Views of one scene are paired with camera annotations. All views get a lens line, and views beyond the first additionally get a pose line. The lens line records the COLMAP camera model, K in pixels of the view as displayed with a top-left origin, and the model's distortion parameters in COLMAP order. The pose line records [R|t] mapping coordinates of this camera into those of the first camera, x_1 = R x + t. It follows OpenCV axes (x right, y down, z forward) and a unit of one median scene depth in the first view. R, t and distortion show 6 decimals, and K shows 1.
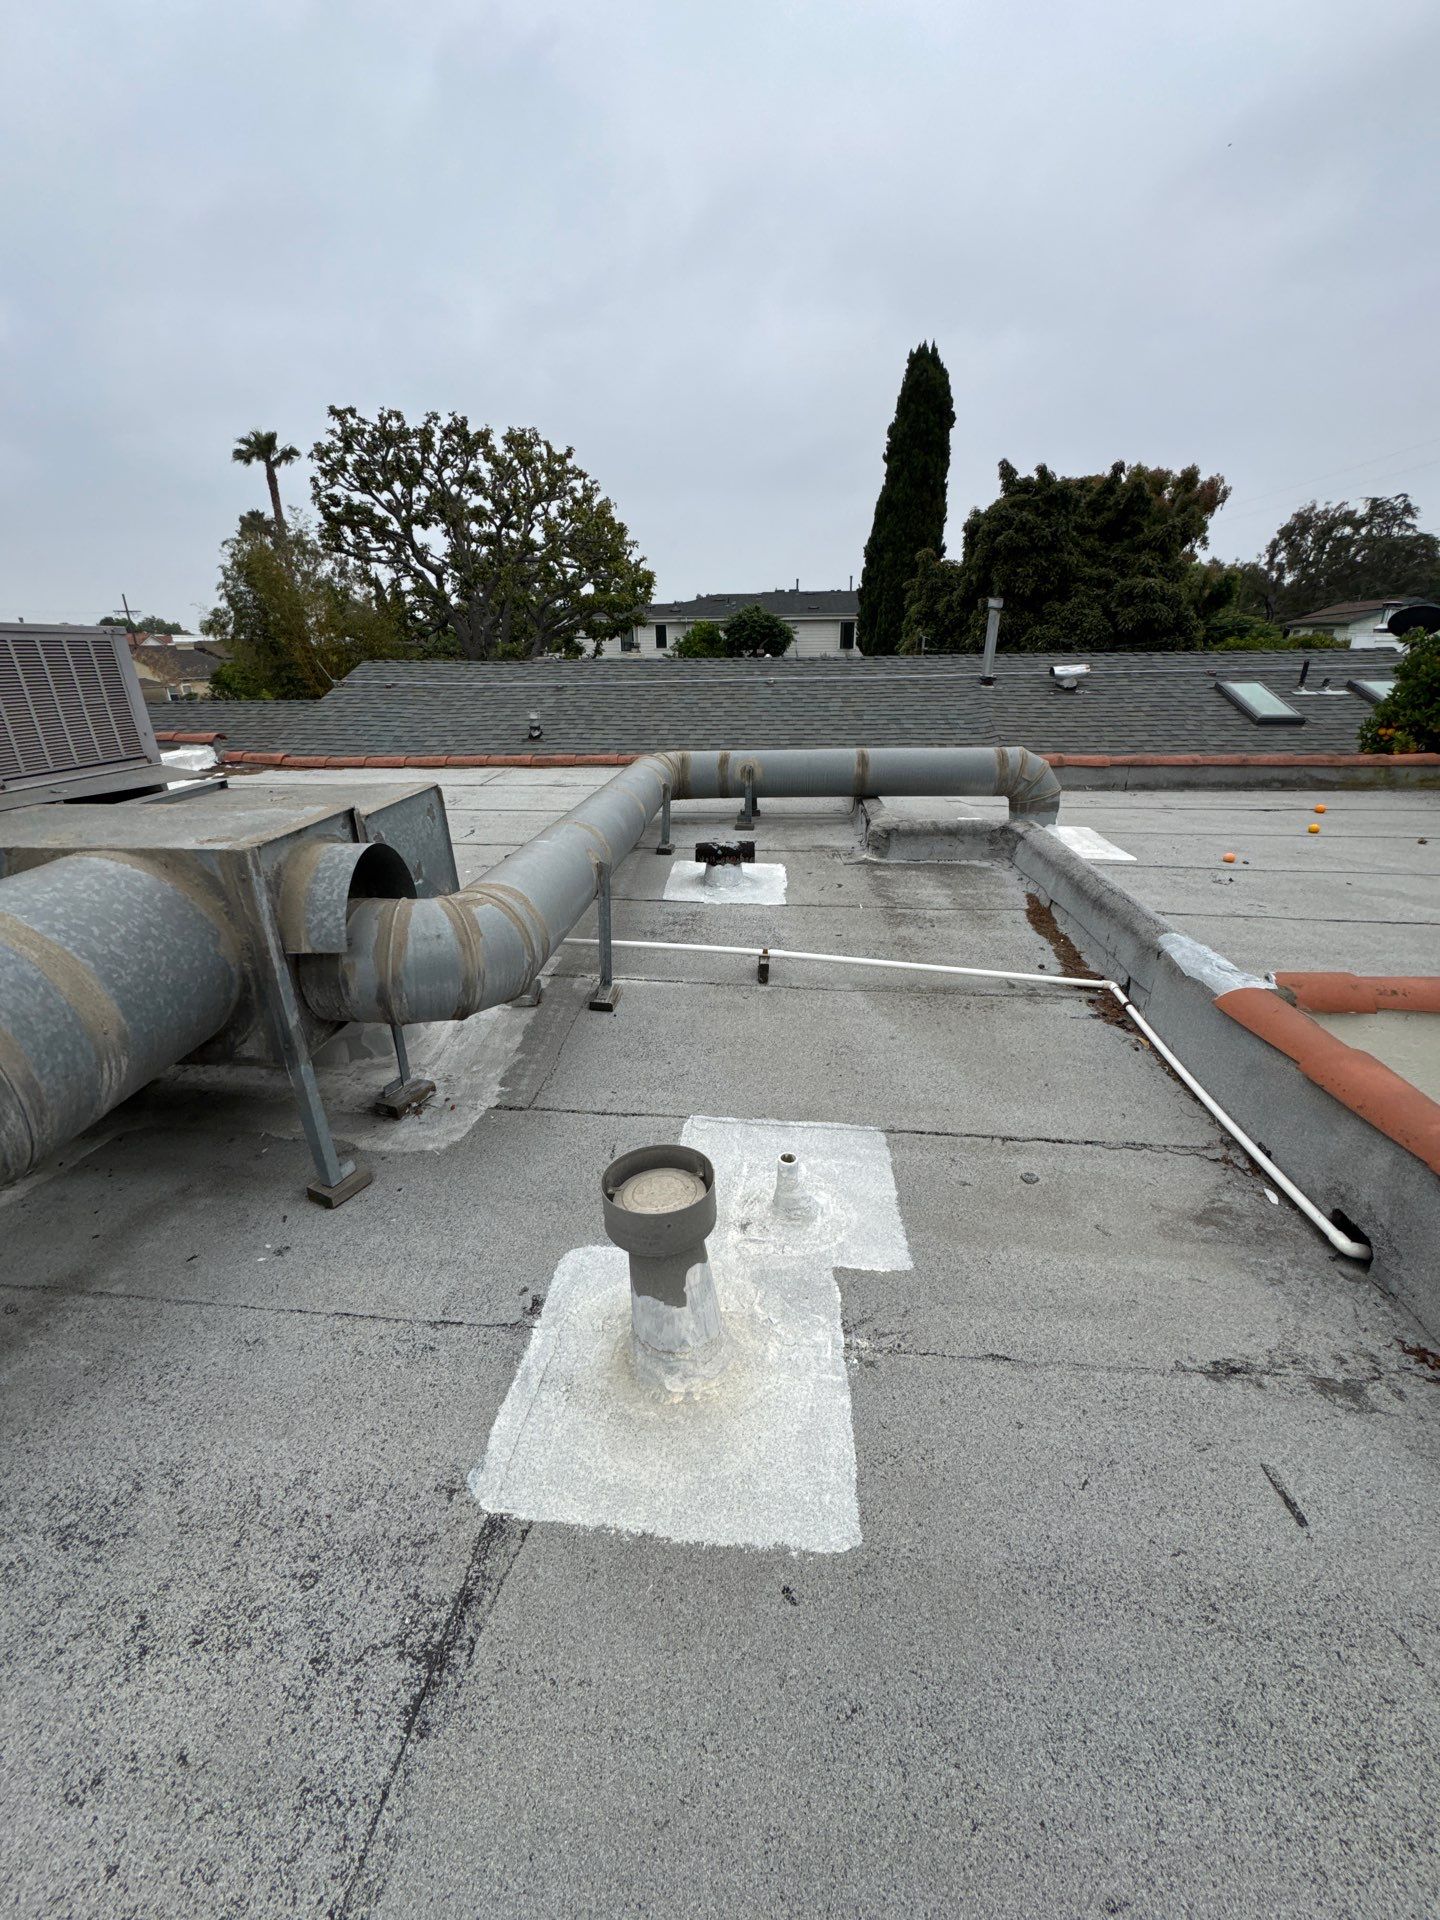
lens RADIAL K [[767.8, 0, 720.0], [0, 767.8, 960.0], [0, 0, 1]] dist [-0.001331, -0.000289]
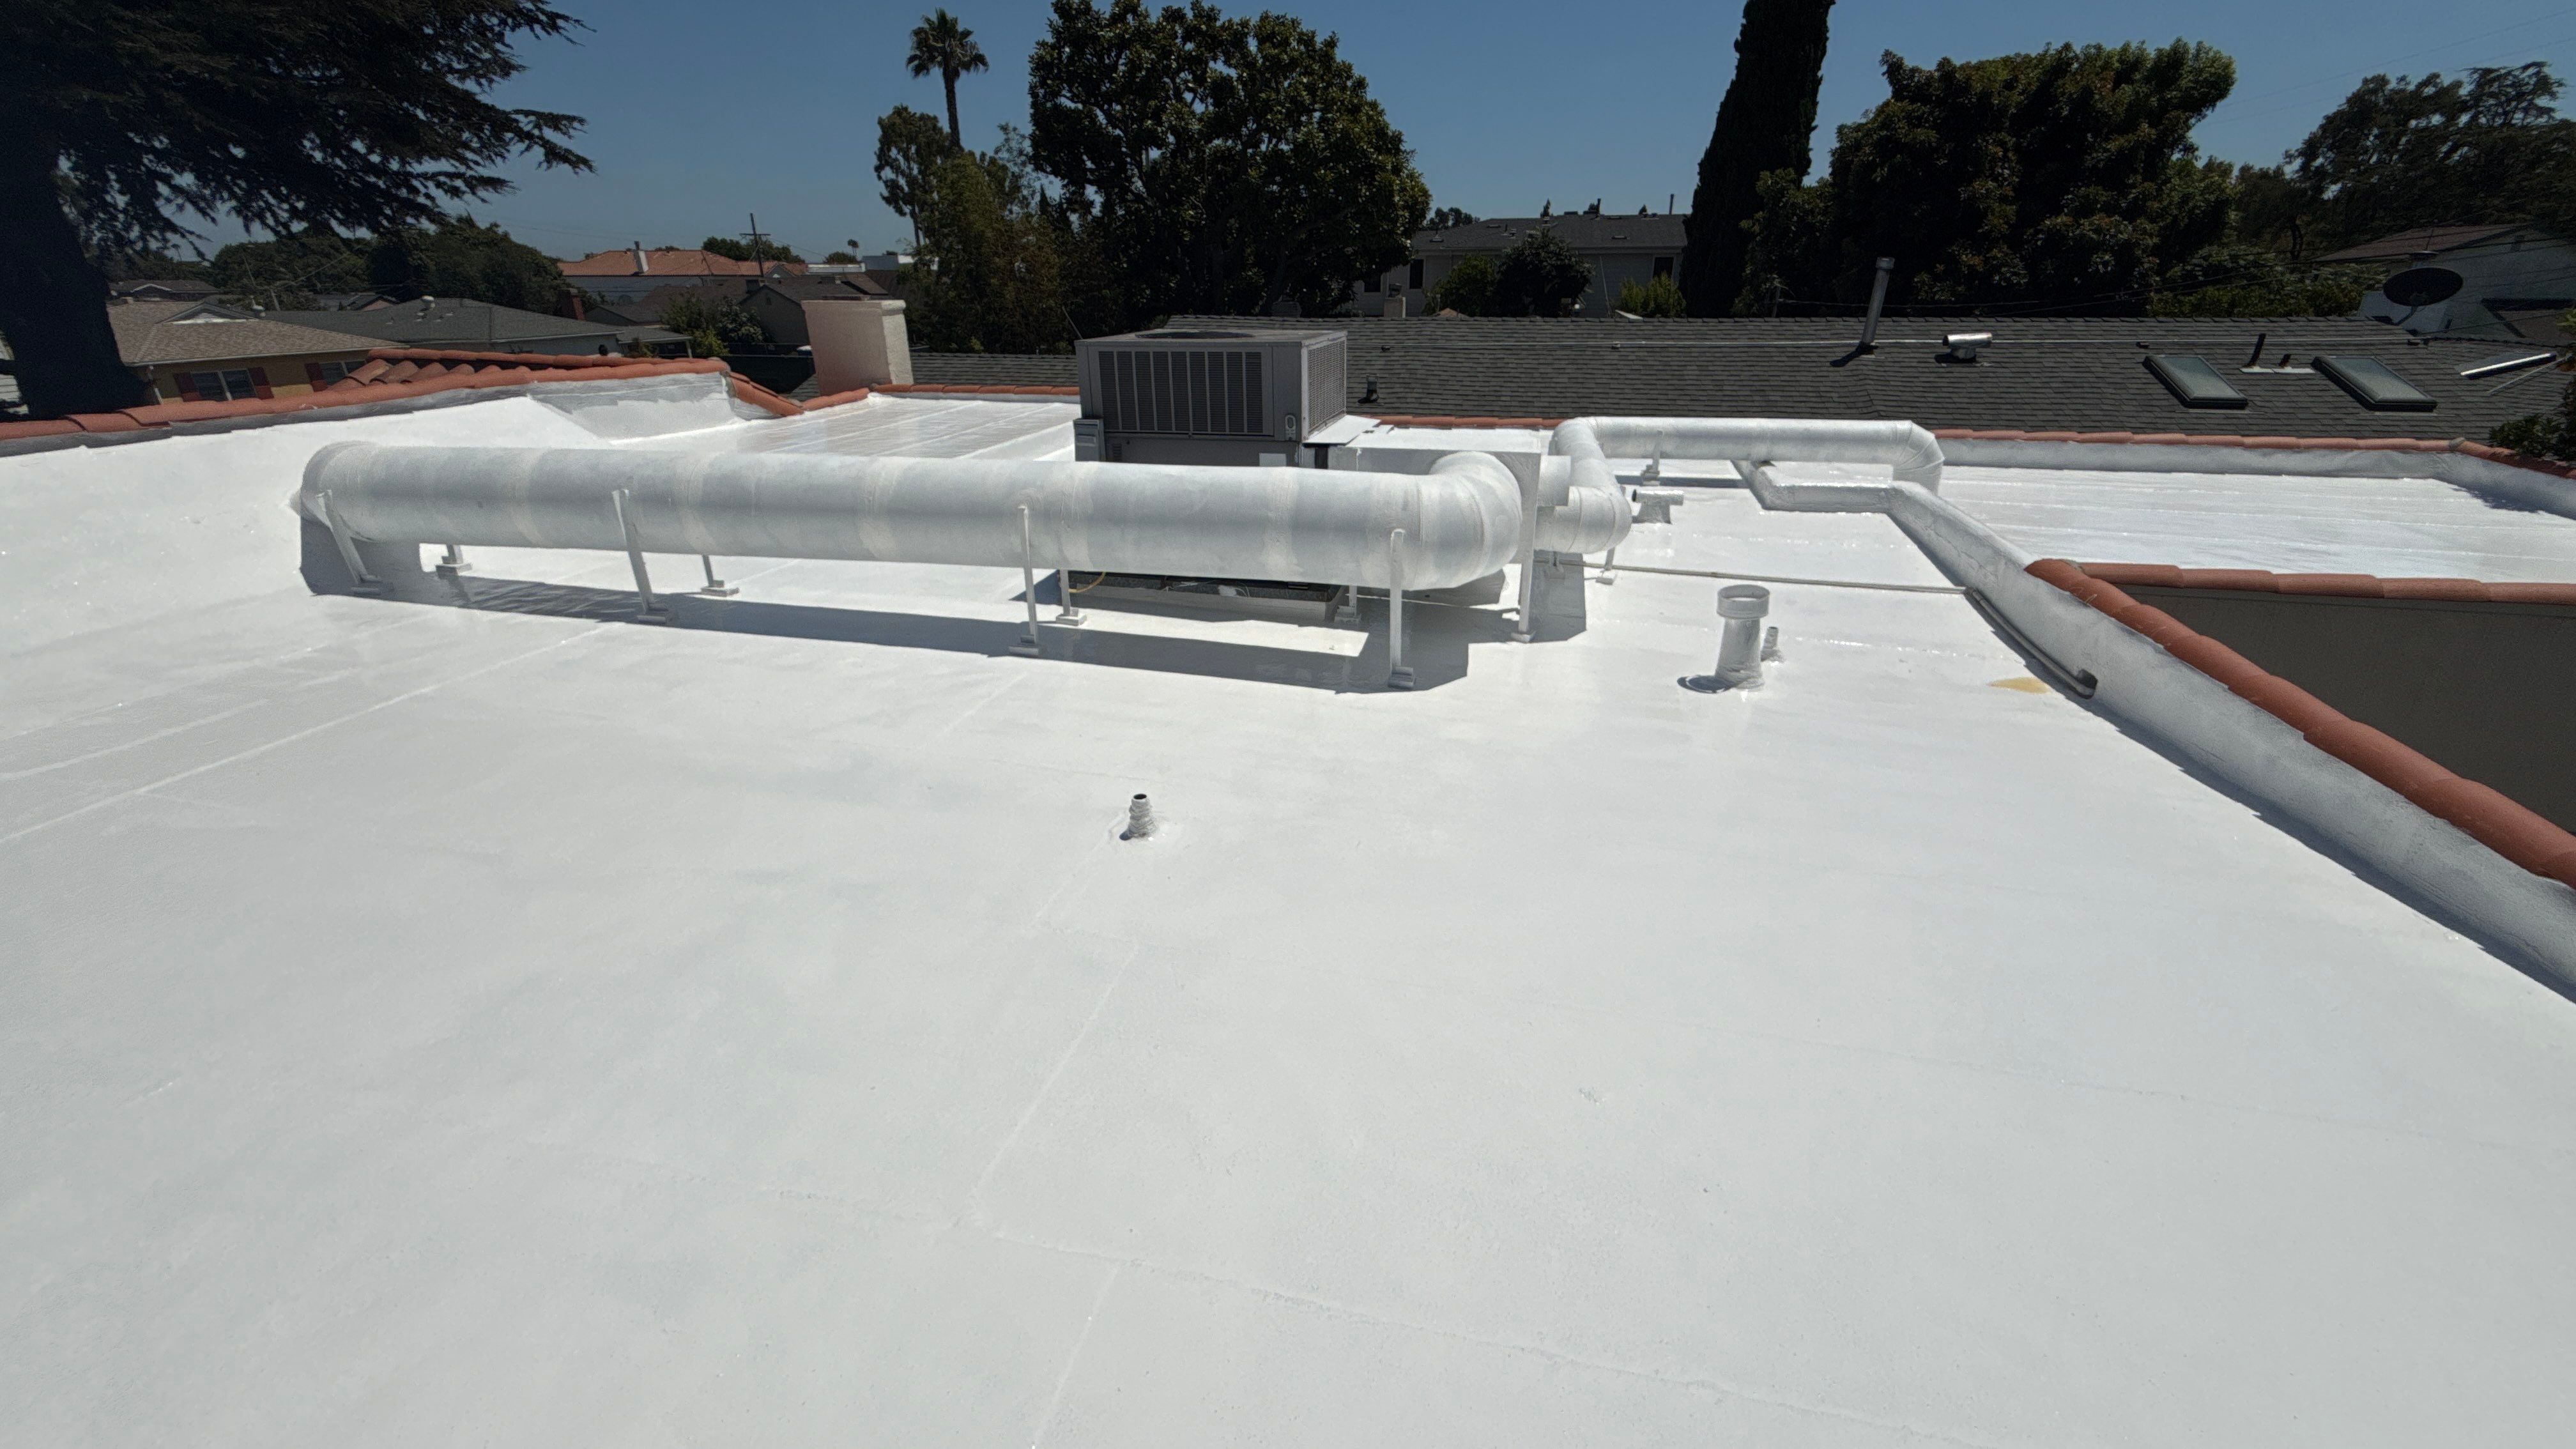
lens RADIAL K [[1065.9, 0, 1288.0], [0, 1065.9, 724.5], [0, 0, 1]] dist [-0.001289, 0.000195]
pose [[0.989694, 0.062613, -0.128784, -0.050237], [-0.061216, 0.998015, 0.014780, 0.036141], [0.129454, -0.006744, 0.991562, -0.121712]]
